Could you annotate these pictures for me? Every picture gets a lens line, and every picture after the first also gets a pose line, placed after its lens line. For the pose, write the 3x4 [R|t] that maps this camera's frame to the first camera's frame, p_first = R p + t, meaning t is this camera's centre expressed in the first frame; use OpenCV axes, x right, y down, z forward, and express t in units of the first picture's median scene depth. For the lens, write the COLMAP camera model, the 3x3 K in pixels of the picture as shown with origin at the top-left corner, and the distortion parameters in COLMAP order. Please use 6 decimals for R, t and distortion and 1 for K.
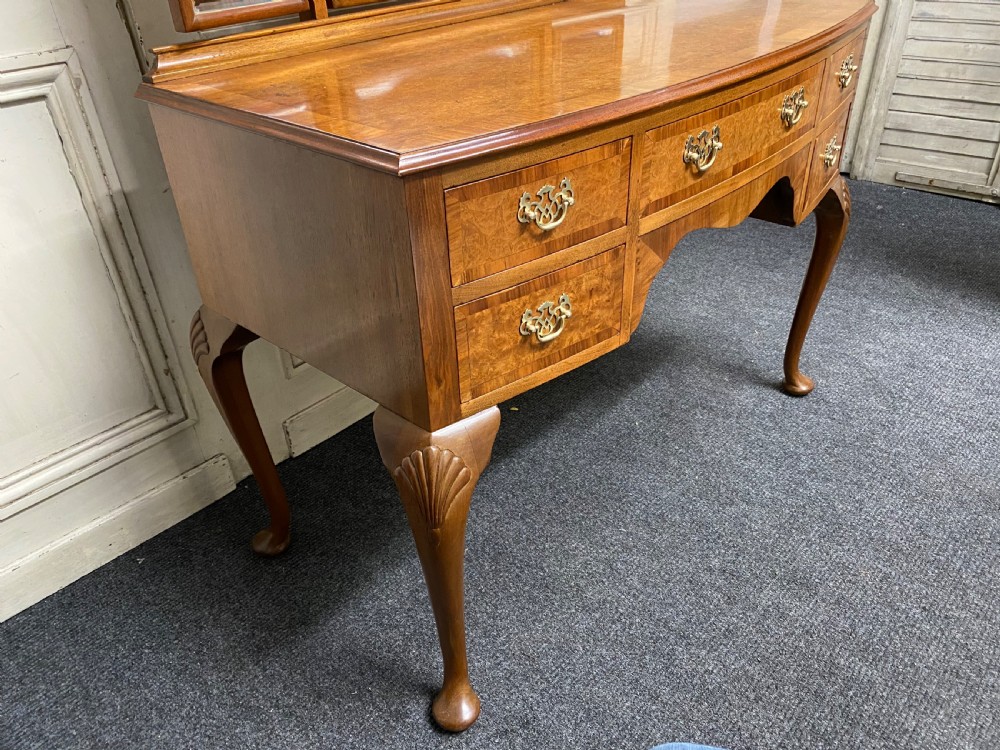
lens RADIAL K [[758.2, 0, 498.3], [0, 758.2, 372.3], [0, 0, 1]] dist [0.098531, -0.097483]
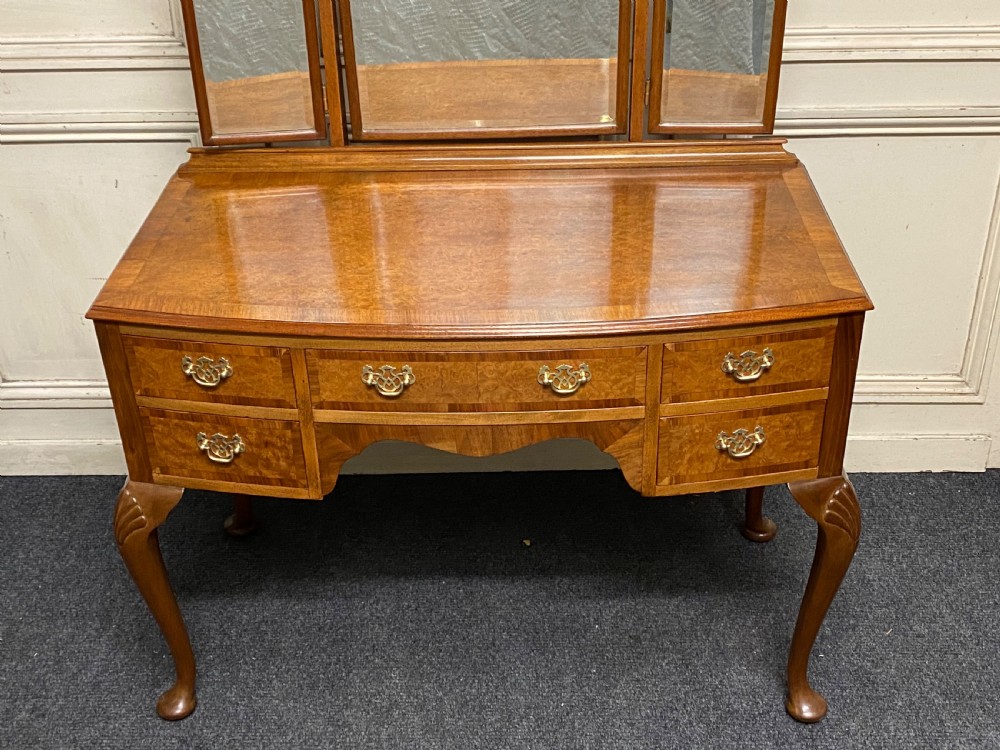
lens RADIAL K [[1226.3, 0, 500.0], [0, 1226.3, 375.0], [0, 0, 1]] dist [0.243659, -0.853360]
pose [[0.662428, 0.416418, -0.622724, 1.082393], [-0.402759, 0.898877, 0.172645, -0.484362], [0.631645, 0.136443, 0.763157, -0.221694]]
